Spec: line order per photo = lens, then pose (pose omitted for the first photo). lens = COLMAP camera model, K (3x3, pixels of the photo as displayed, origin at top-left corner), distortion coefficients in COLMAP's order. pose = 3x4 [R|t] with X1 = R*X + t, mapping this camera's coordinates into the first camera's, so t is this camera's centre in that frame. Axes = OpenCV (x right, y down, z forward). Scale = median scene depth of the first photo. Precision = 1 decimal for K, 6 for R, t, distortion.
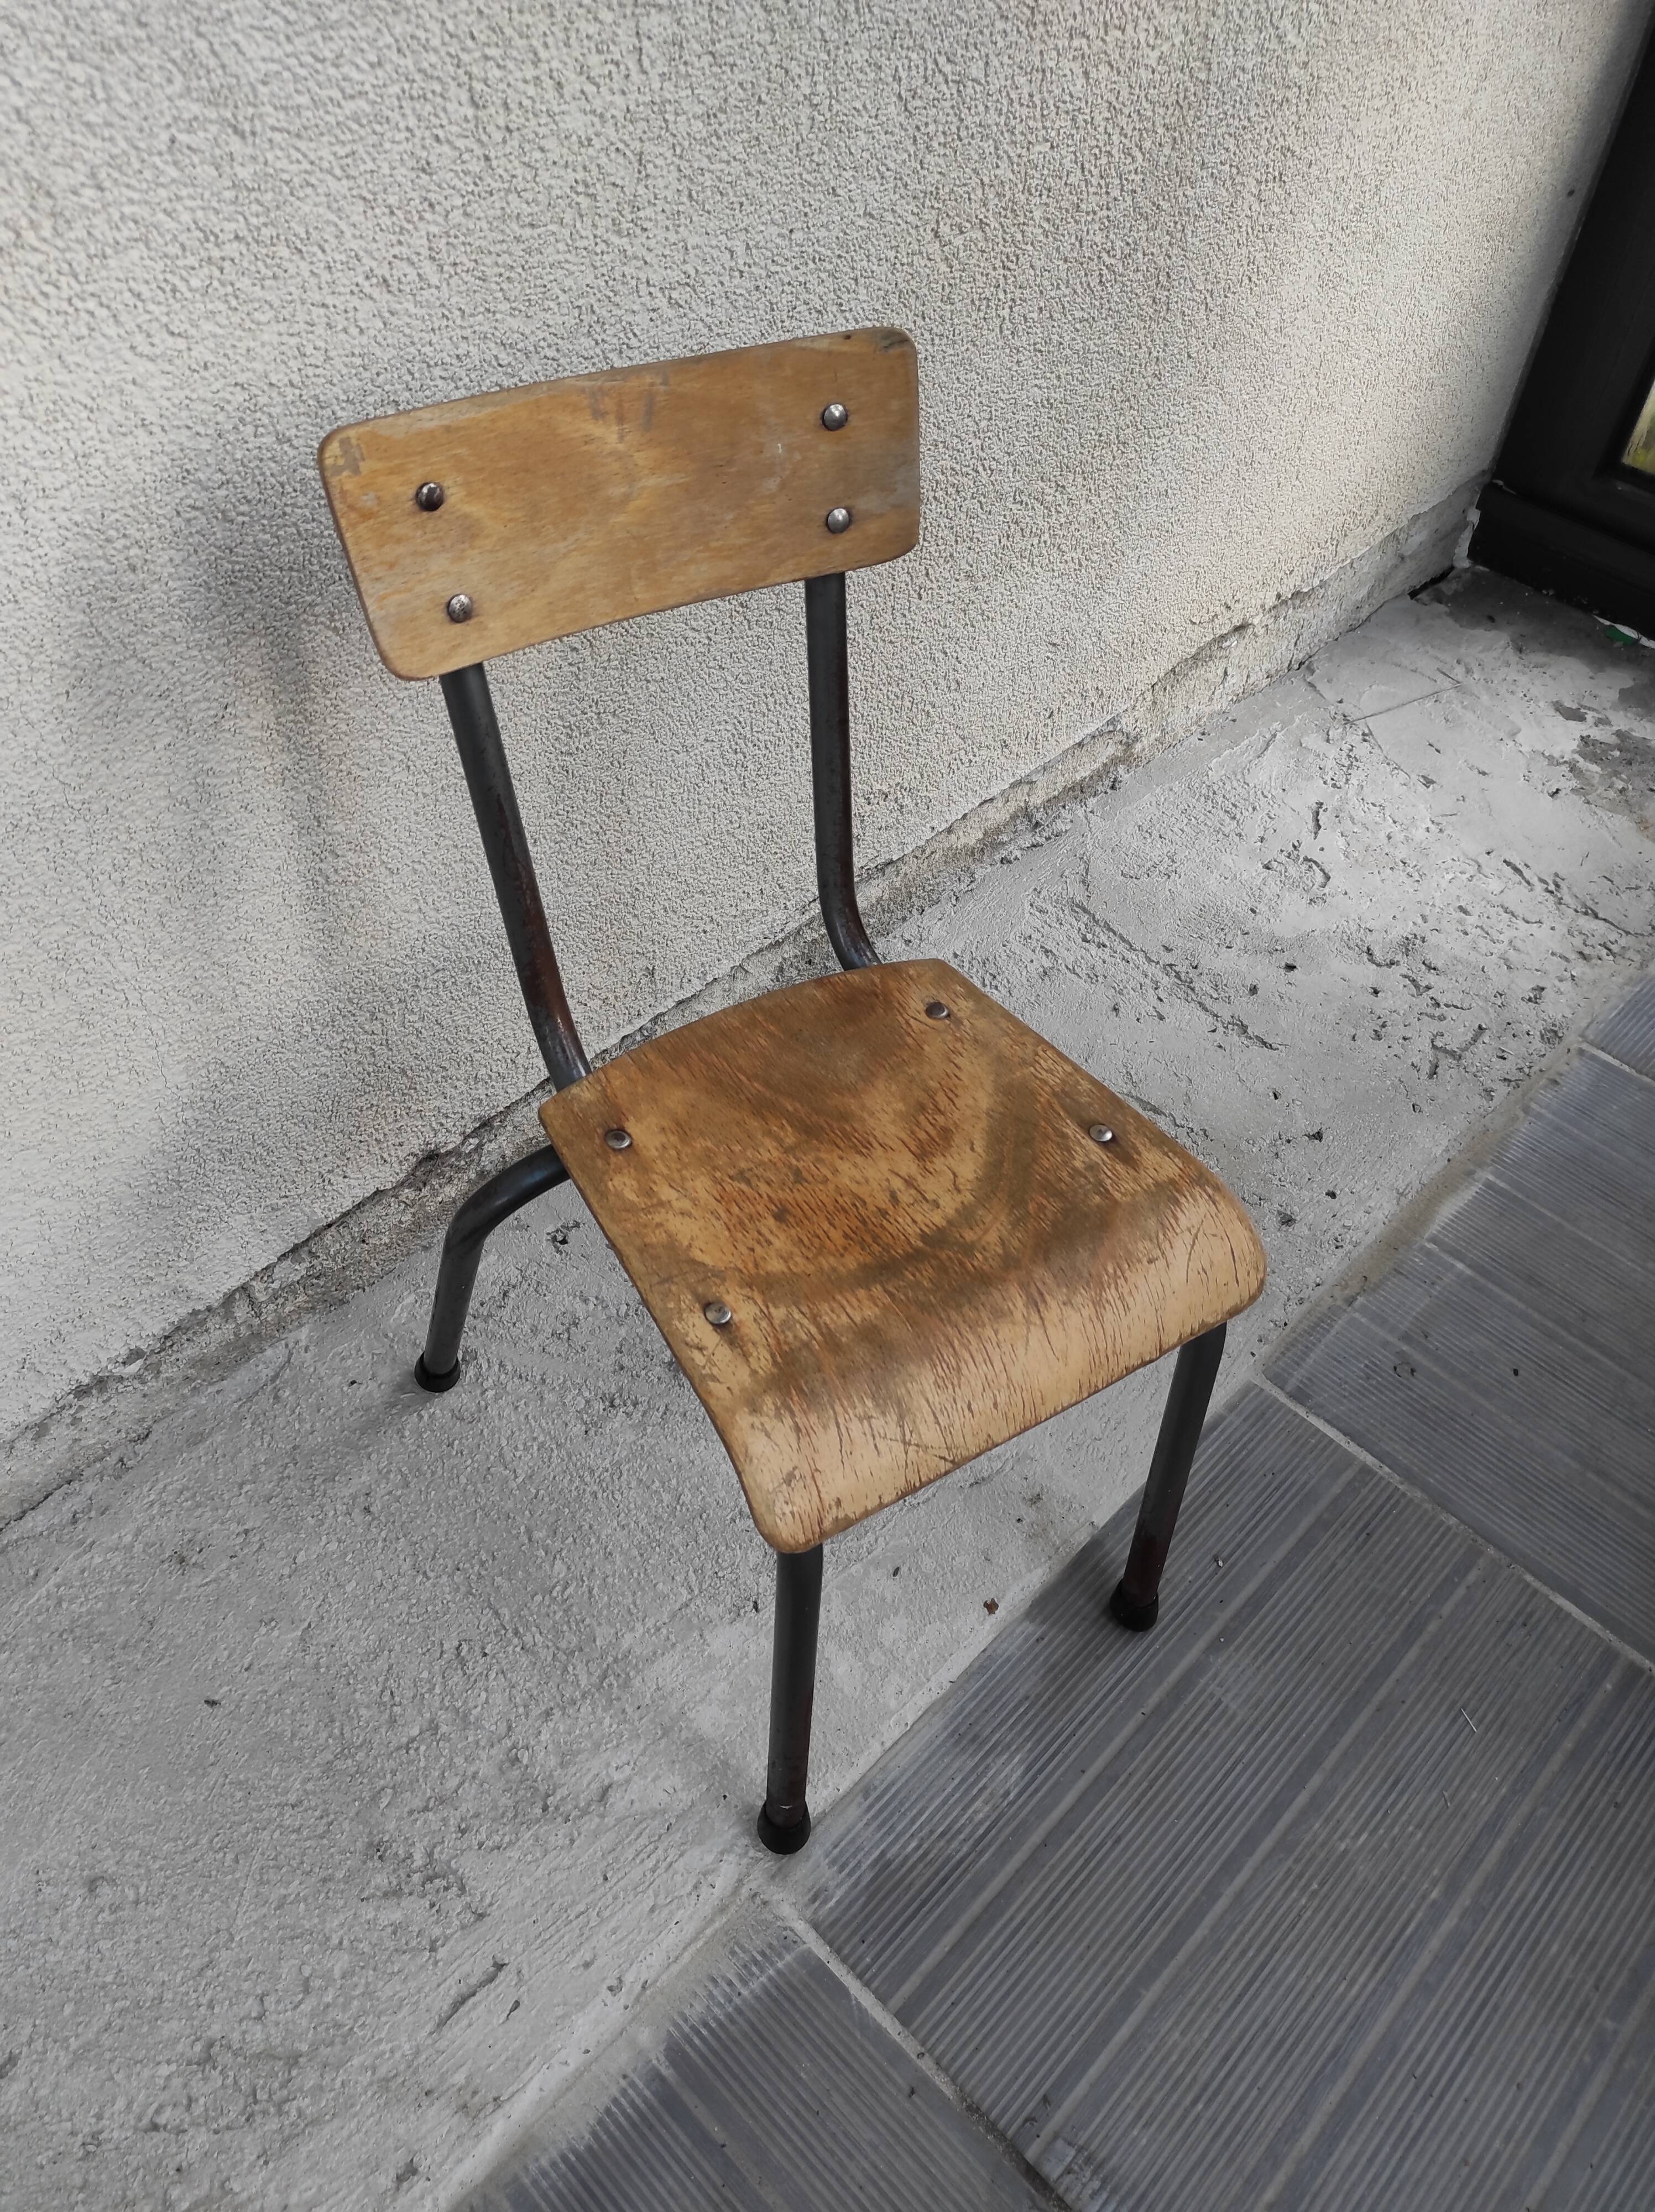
lens RADIAL K [[1638.6, 0, 830.0], [0, 1638.6, 1103.6], [0, 0, 1]] dist [0.049093, -0.039272]
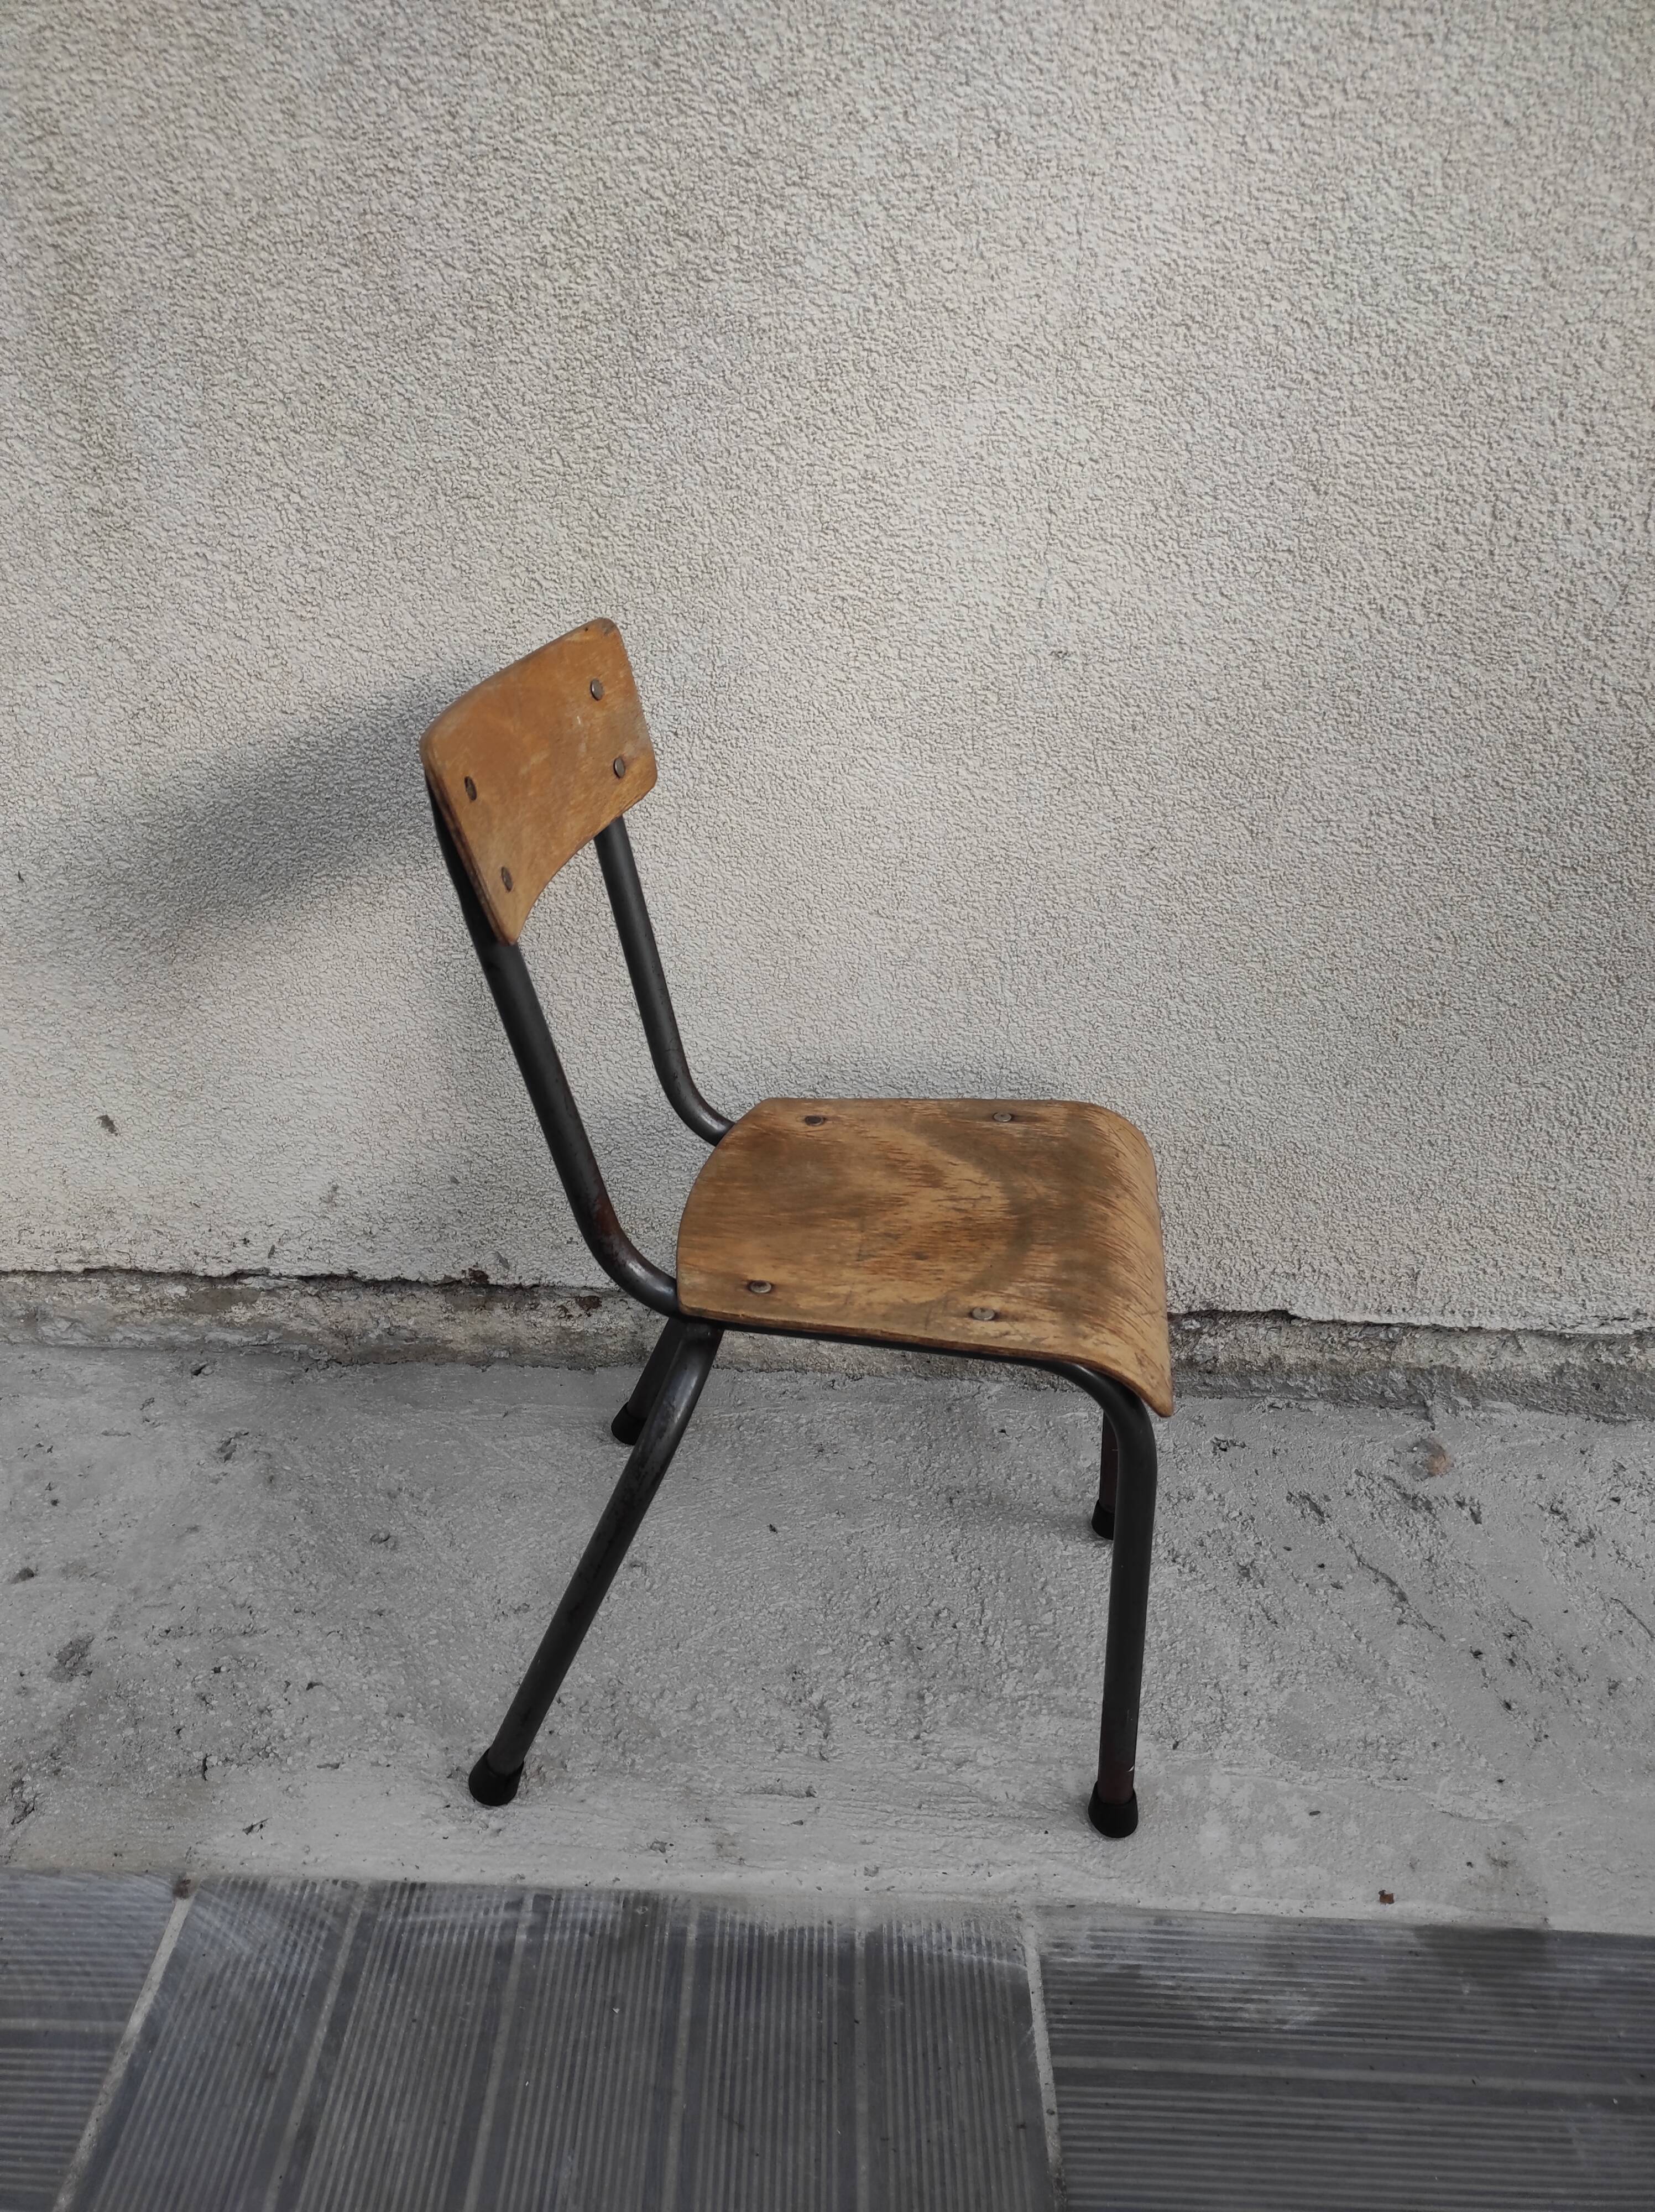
lens RADIAL K [[1638.6, 0, 822.5], [0, 1638.6, 1099.3], [0, 0, 1]] dist [0.049093, -0.039272]
pose [[0.693574, 0.321482, -0.644674, 0.368312], [-0.546339, 0.818026, -0.179852, 0.304294], [0.469541, 0.476951, 0.743000, -0.078387]]
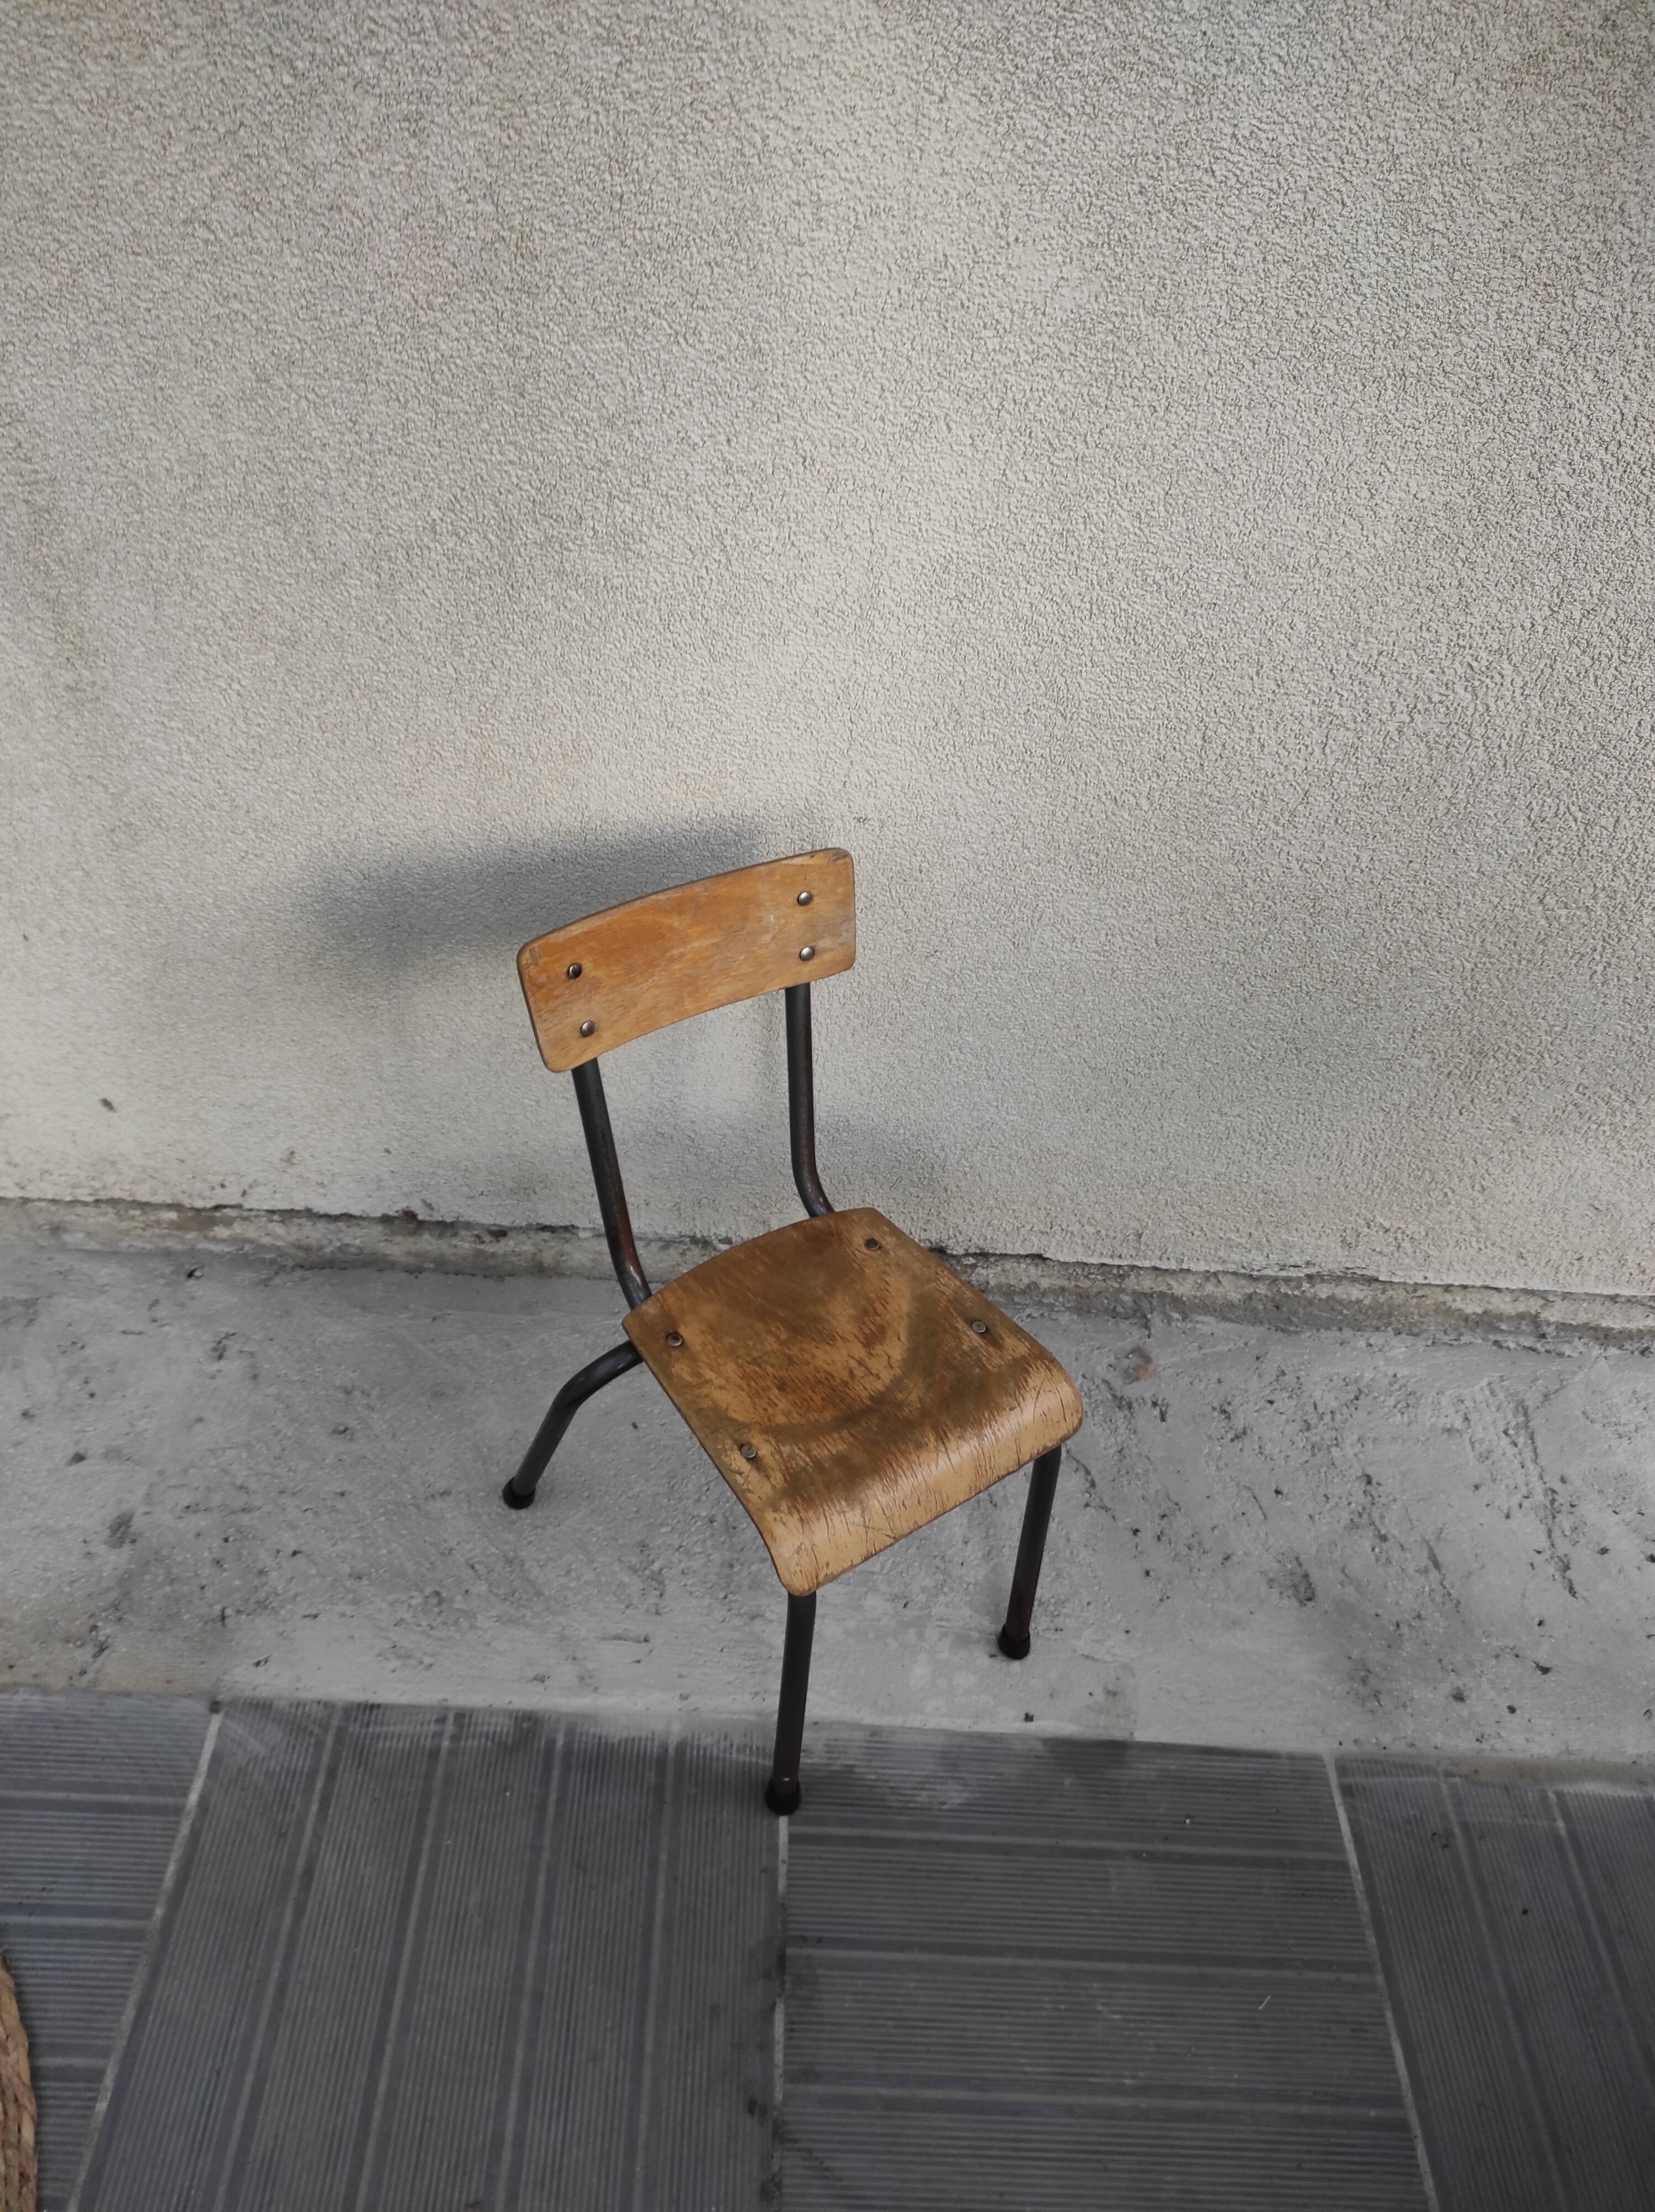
lens RADIAL K [[1638.6, 0, 818.5], [0, 1638.6, 1096.1], [0, 0, 1]] dist [0.049093, -0.039272]
pose [[0.692684, 0.495181, -0.524390, 0.490375], [-0.570184, 0.821214, 0.022296, -0.065416], [0.441677, 0.283555, 0.851186, -0.469735]]
